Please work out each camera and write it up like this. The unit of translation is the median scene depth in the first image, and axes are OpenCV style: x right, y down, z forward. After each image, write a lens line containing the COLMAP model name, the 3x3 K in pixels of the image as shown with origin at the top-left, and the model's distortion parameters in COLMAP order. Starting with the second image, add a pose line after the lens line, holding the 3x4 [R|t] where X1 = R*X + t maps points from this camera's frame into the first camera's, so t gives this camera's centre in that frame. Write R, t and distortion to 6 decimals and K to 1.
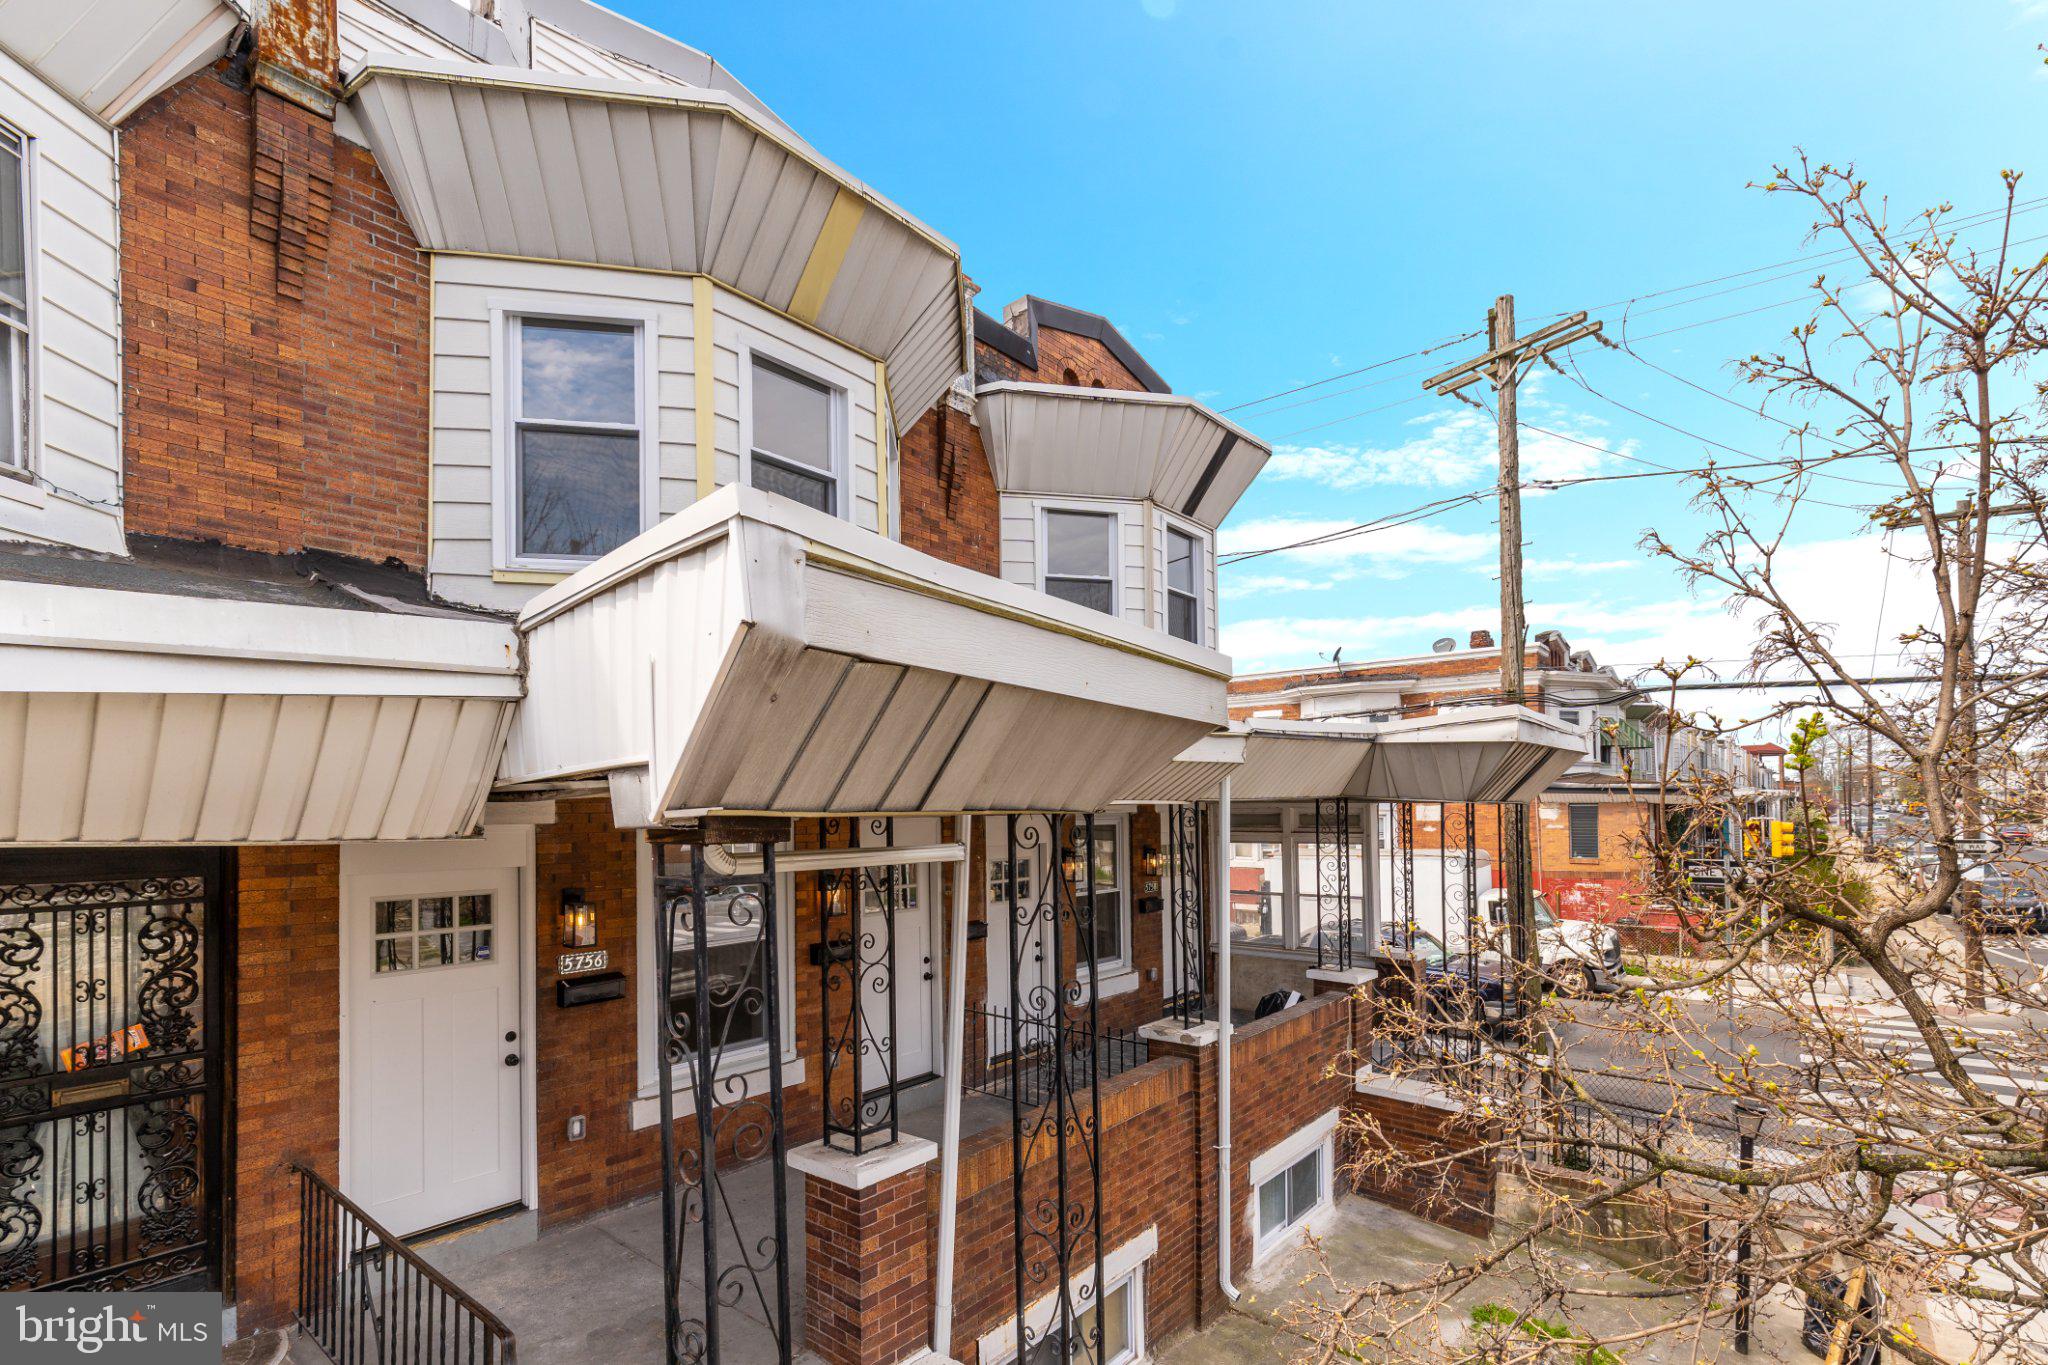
lens RADIAL K [[935.2, 0, 1019.9], [0, 935.2, 815.4], [0, 0, 1]] dist [0.008834, -0.002620]
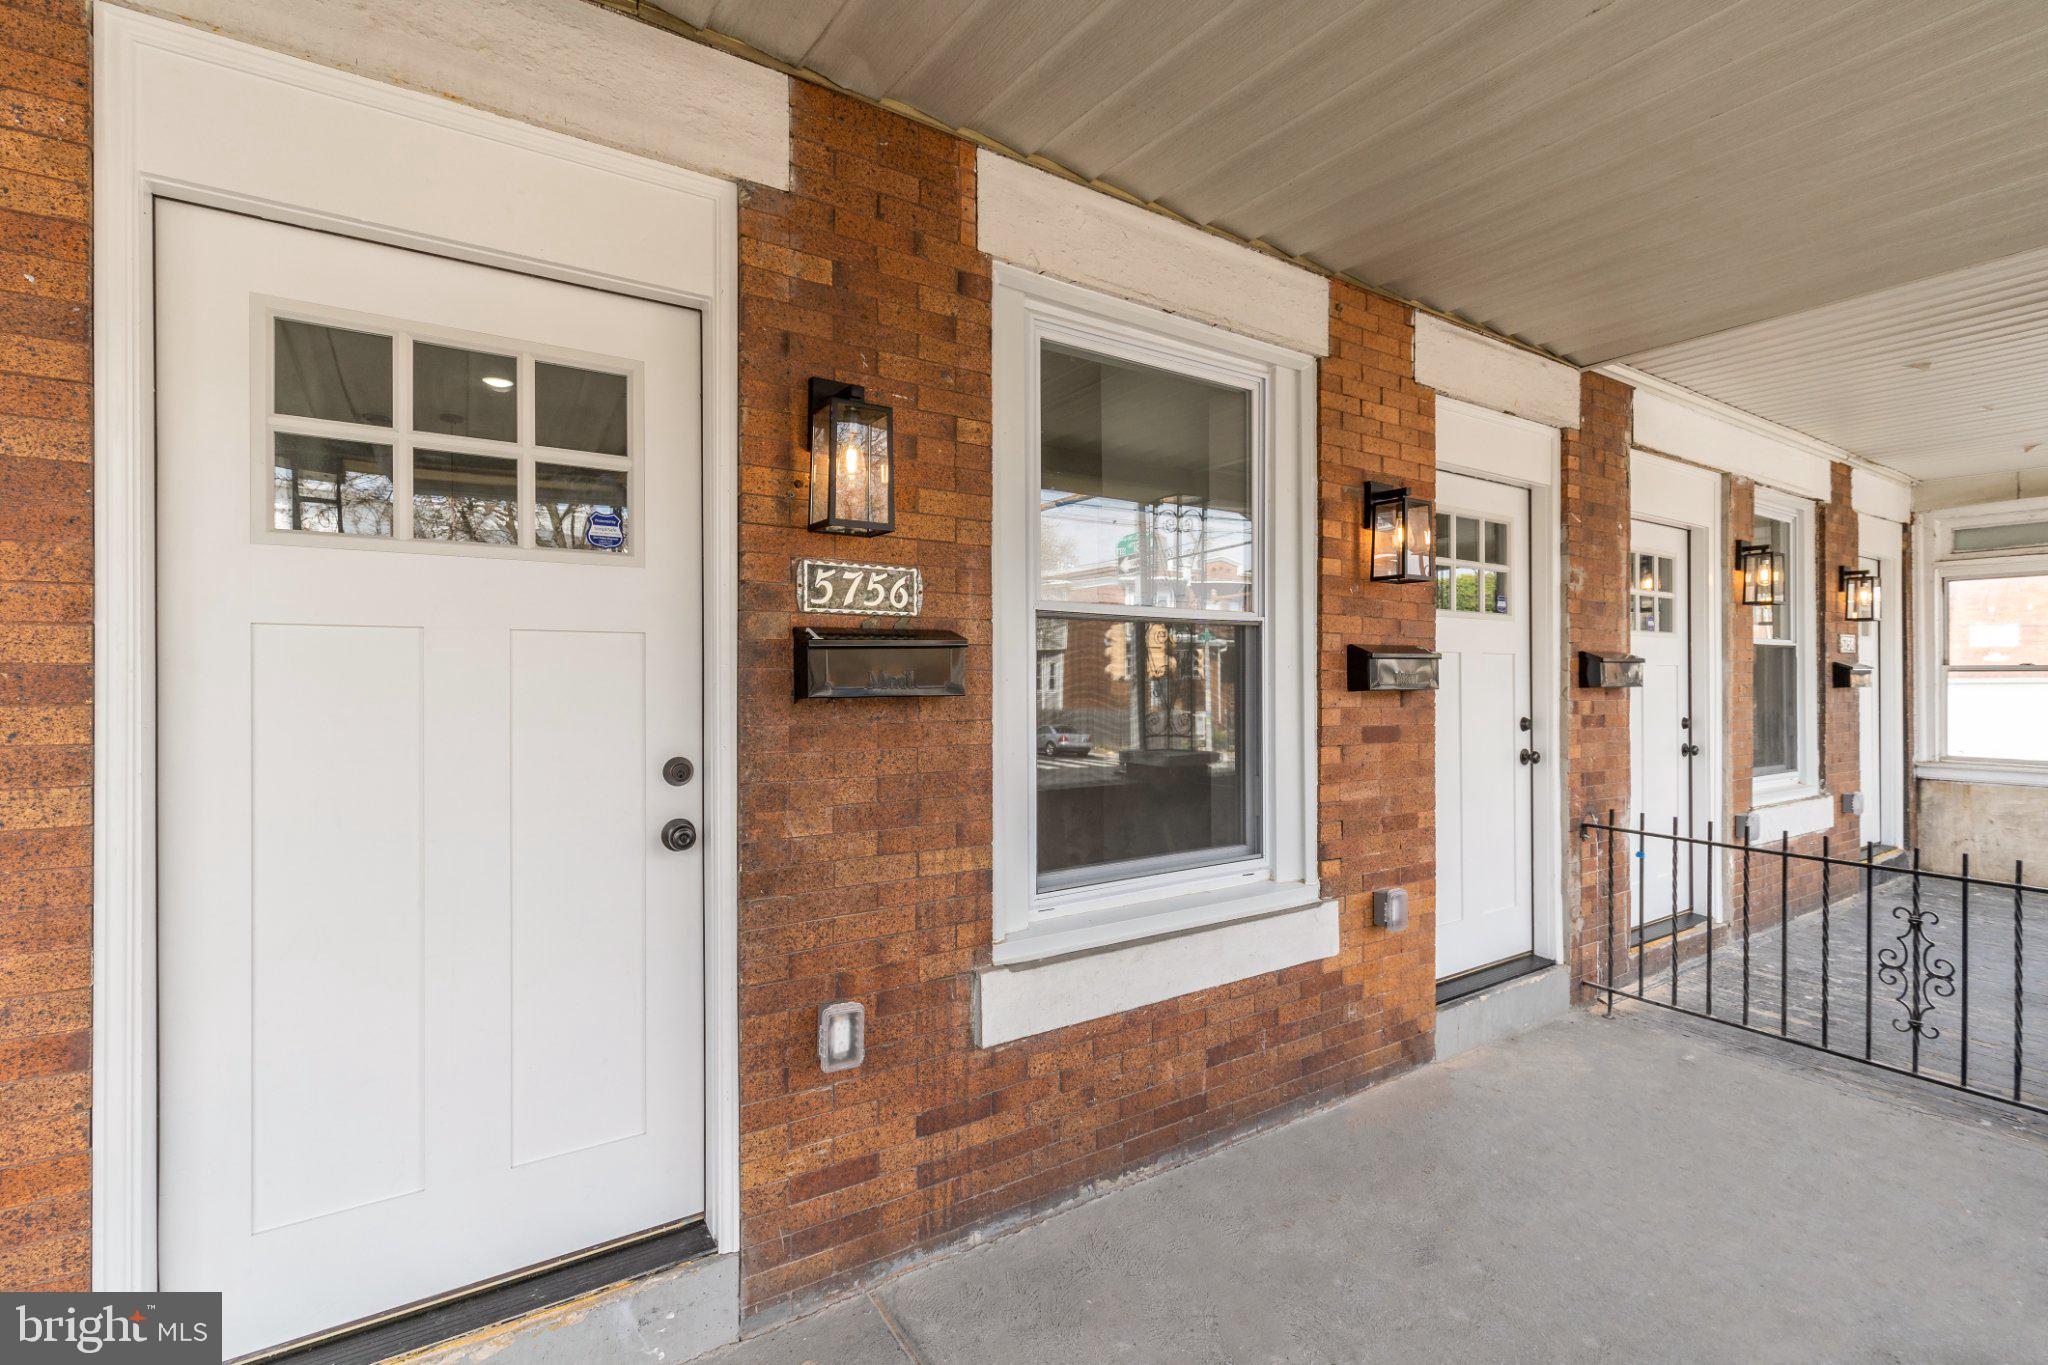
lens RADIAL K [[935.2, 0, 1056.0], [0, 935.2, 673.7], [0, 0, 1]] dist [0.008834, -0.002620]
pose [[0.958328, 0.004476, -0.285634, -0.290307], [-0.005191, 0.999985, -0.001747, 0.193698], [0.285622, 0.003157, 0.958337, 0.677345]]
